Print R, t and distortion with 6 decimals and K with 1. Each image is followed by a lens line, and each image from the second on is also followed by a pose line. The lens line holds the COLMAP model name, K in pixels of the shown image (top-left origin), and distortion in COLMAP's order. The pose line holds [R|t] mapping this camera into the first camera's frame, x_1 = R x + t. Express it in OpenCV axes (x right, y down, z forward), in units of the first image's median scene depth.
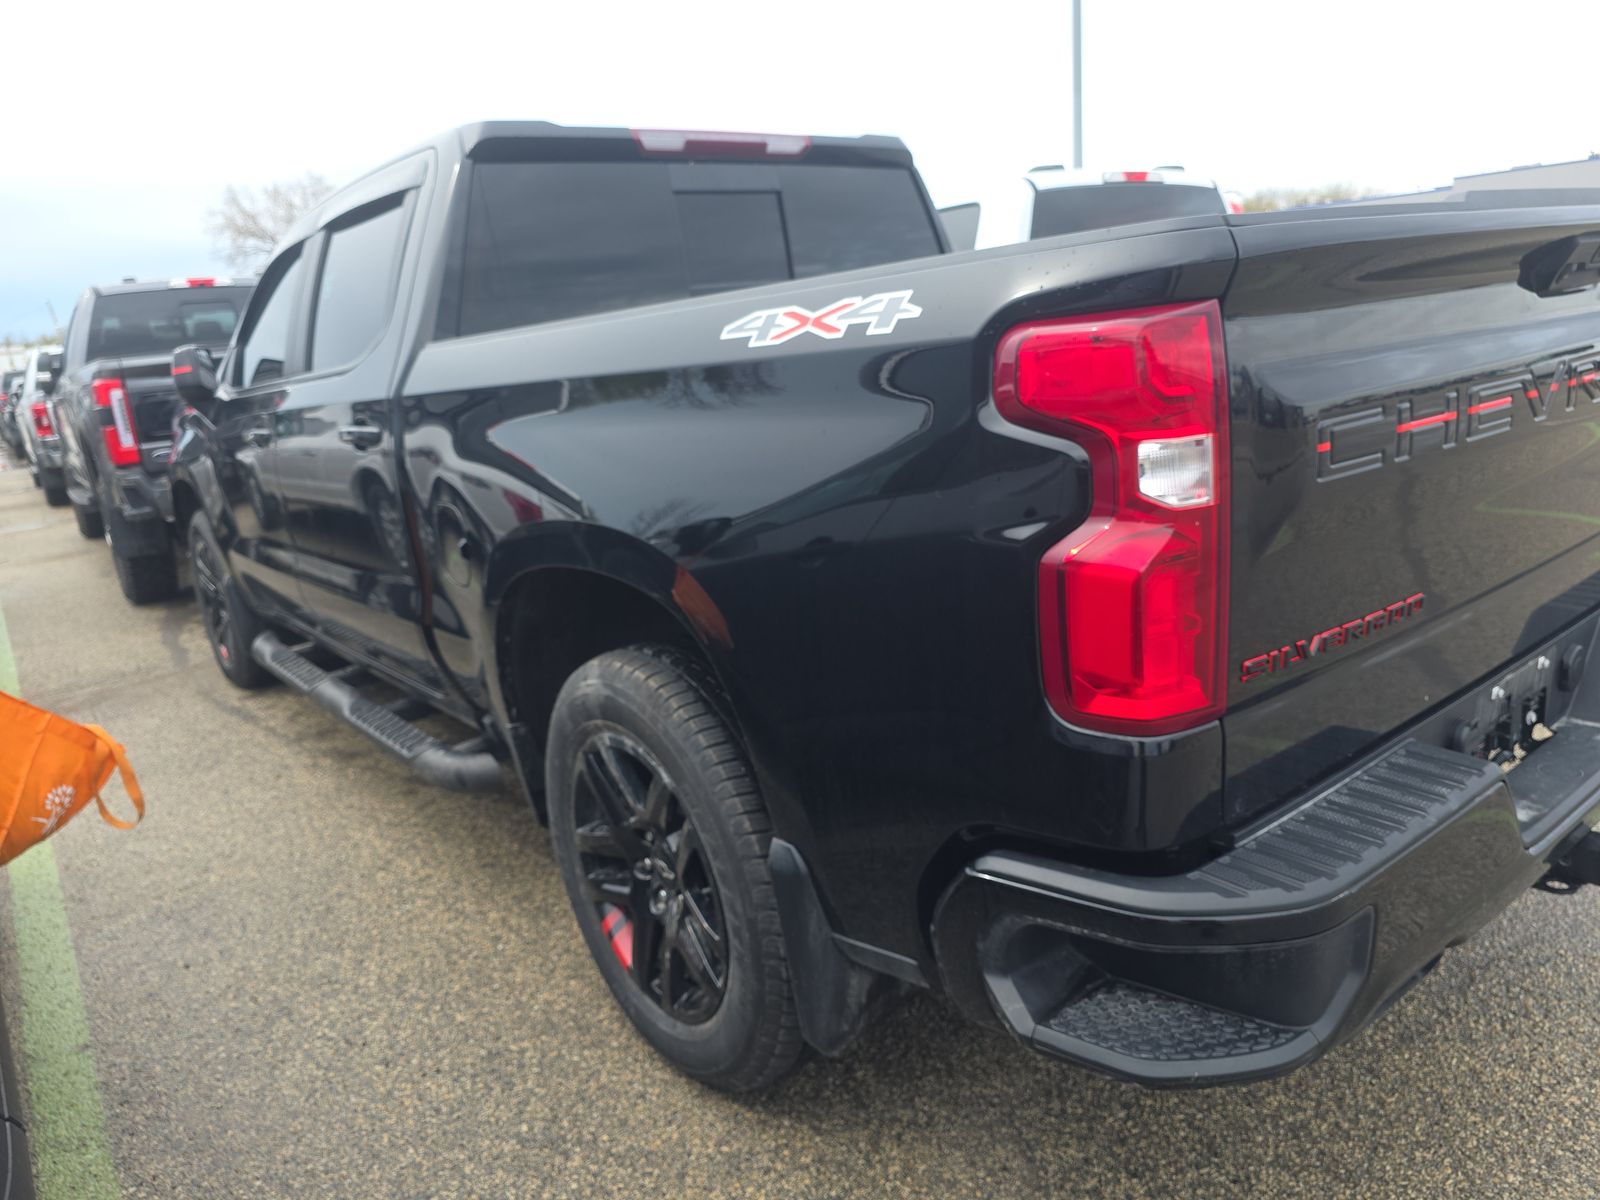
lens RADIAL K [[1107.1, 0, 800.0], [0, 1107.1, 600.0], [0, 0, 1]] dist [-0.002621, -0.003257]
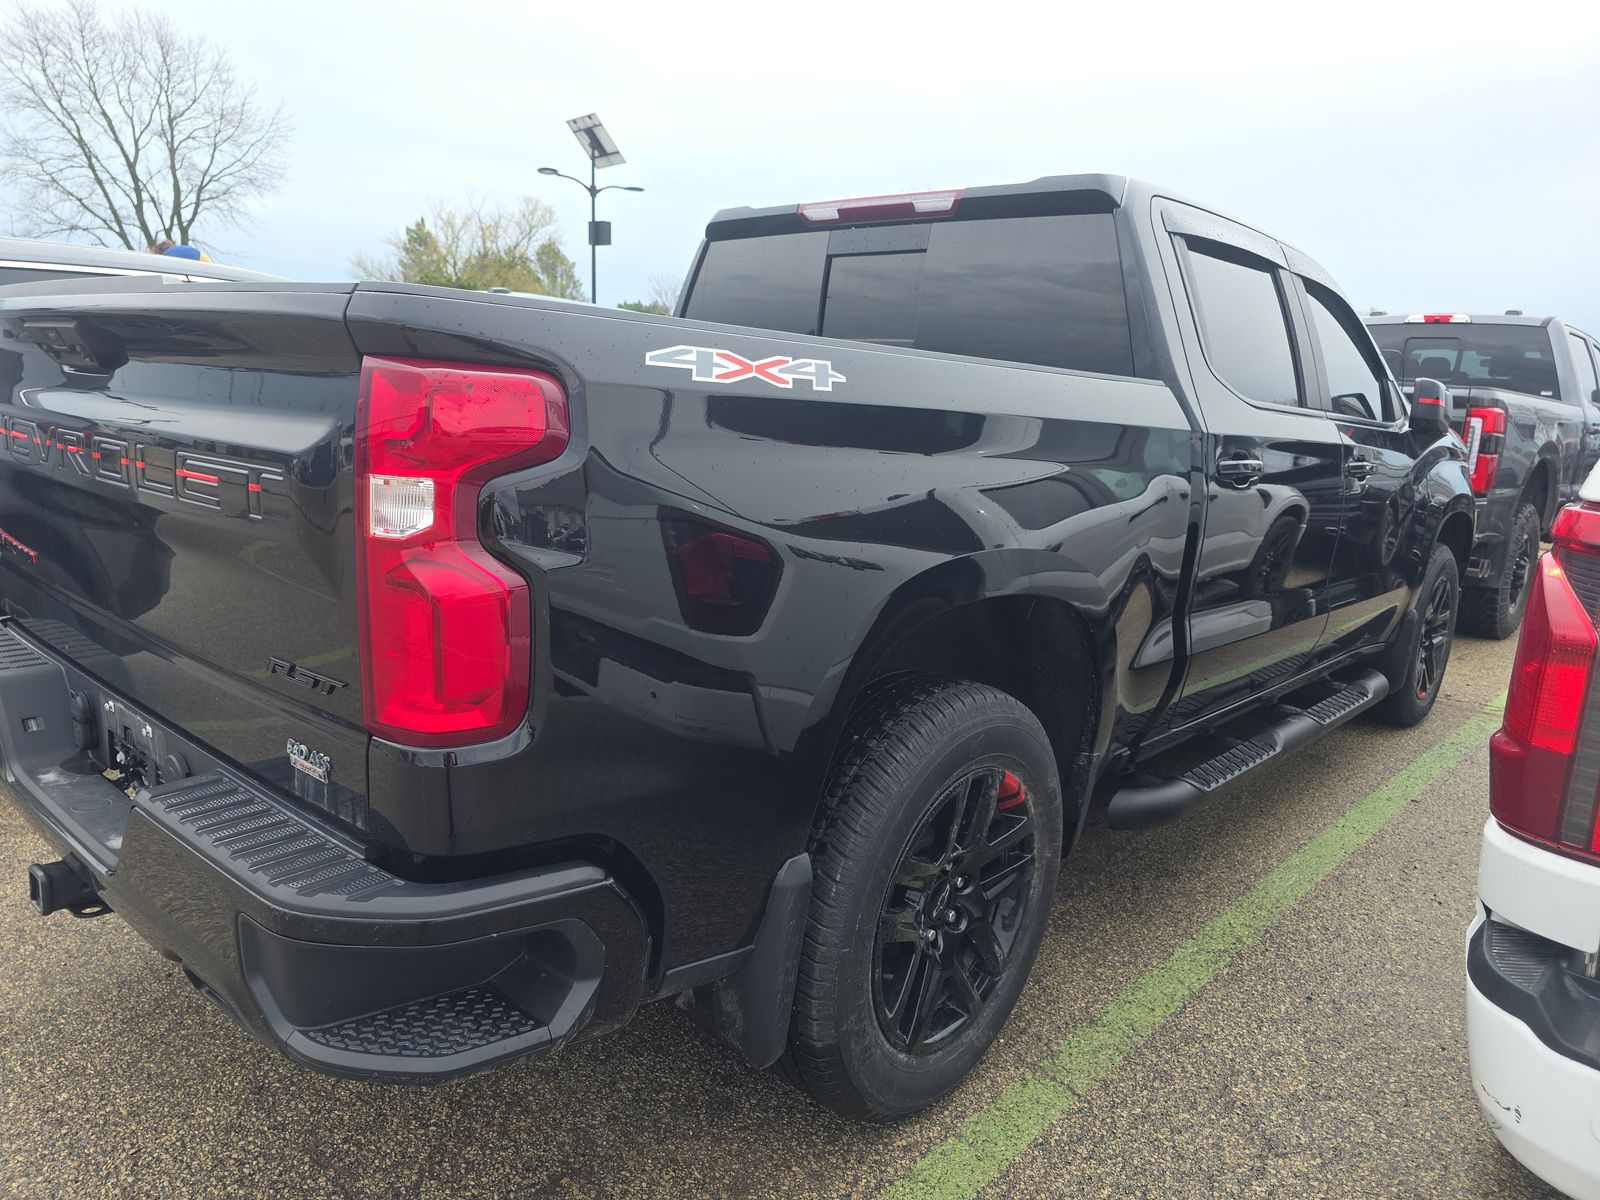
lens RADIAL K [[1100.5, 0, 797.8], [0, 1100.5, 587.7], [0, 0, 1]] dist [0.001372, 0.001762]
pose [[0.173363, 0.272763, -0.946333, 0.984984], [-0.299389, 0.930004, 0.213210, -0.267304], [0.938249, 0.246359, 0.242890, 0.739436]]
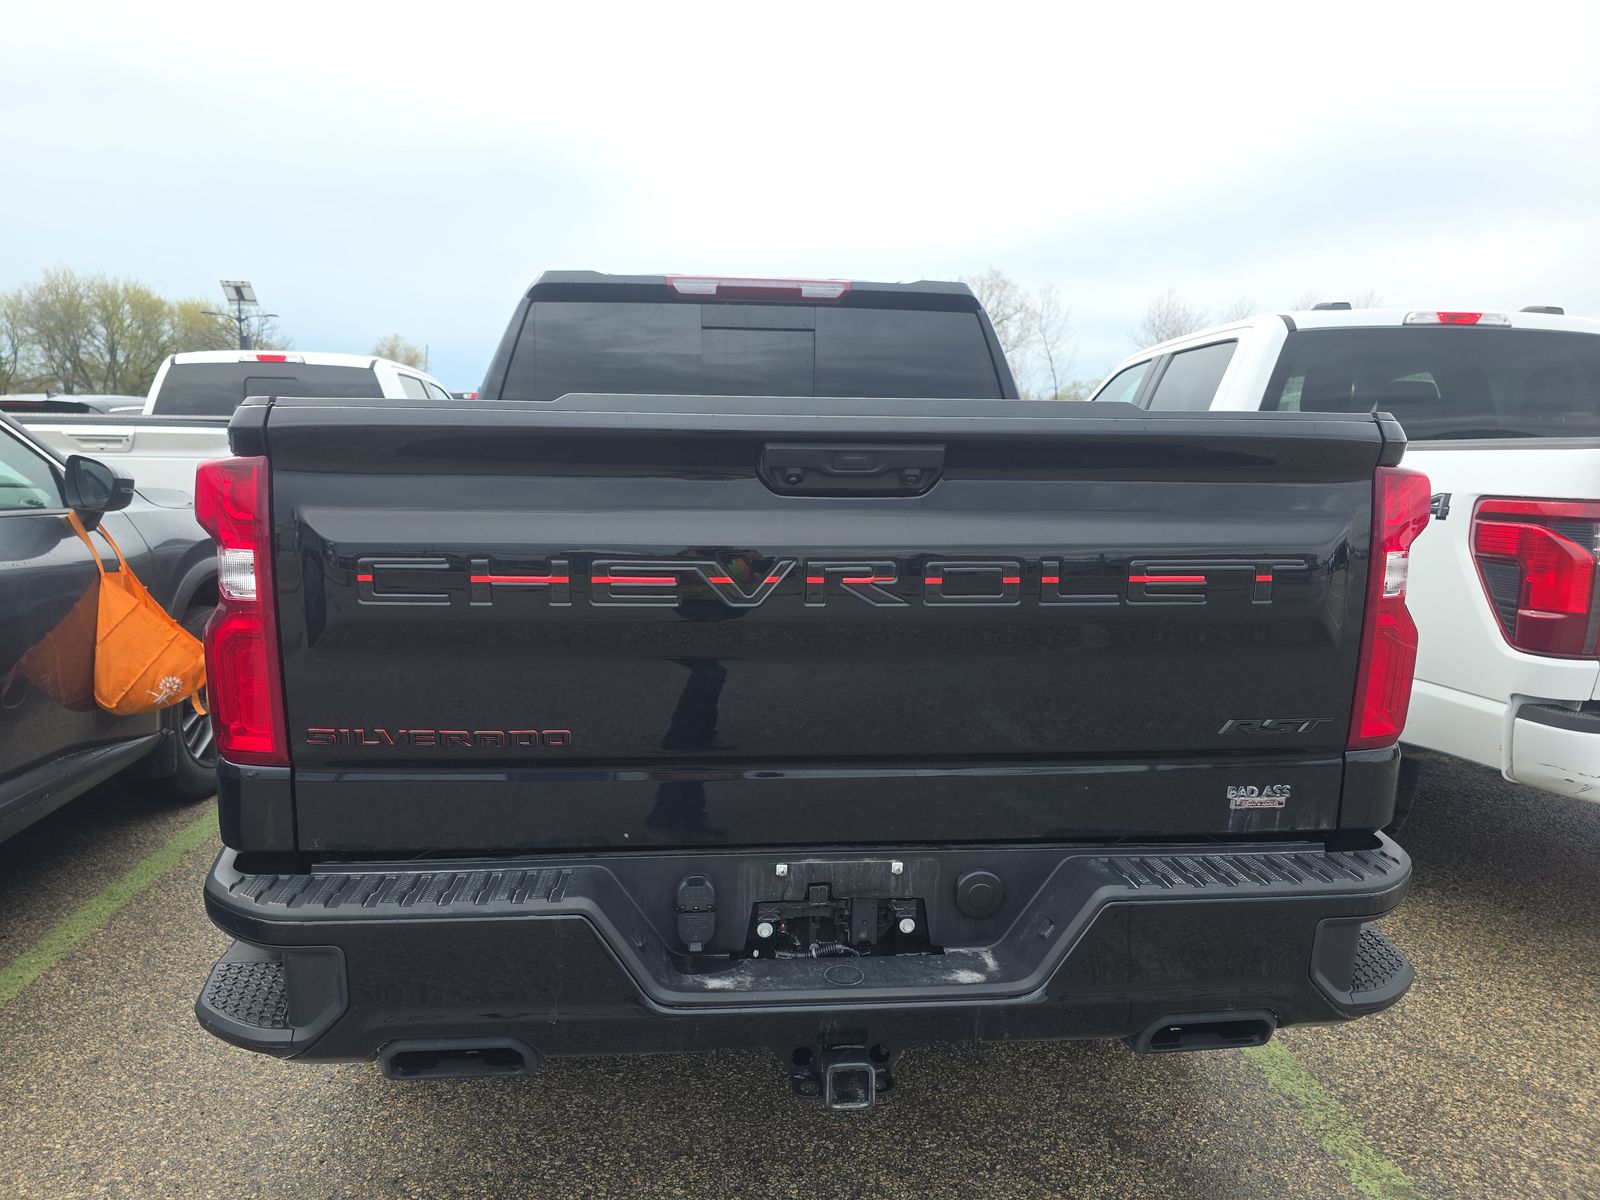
lens RADIAL K [[1107.1, 0, 800.0], [0, 1107.1, 600.0], [0, 0, 1]] dist [-0.002621, -0.003257]
pose [[0.837377, 0.184993, -0.514370, 0.615268], [-0.217970, 0.975948, -0.003849, -0.090490], [0.501286, 0.115341, 0.857560, 0.047034]]
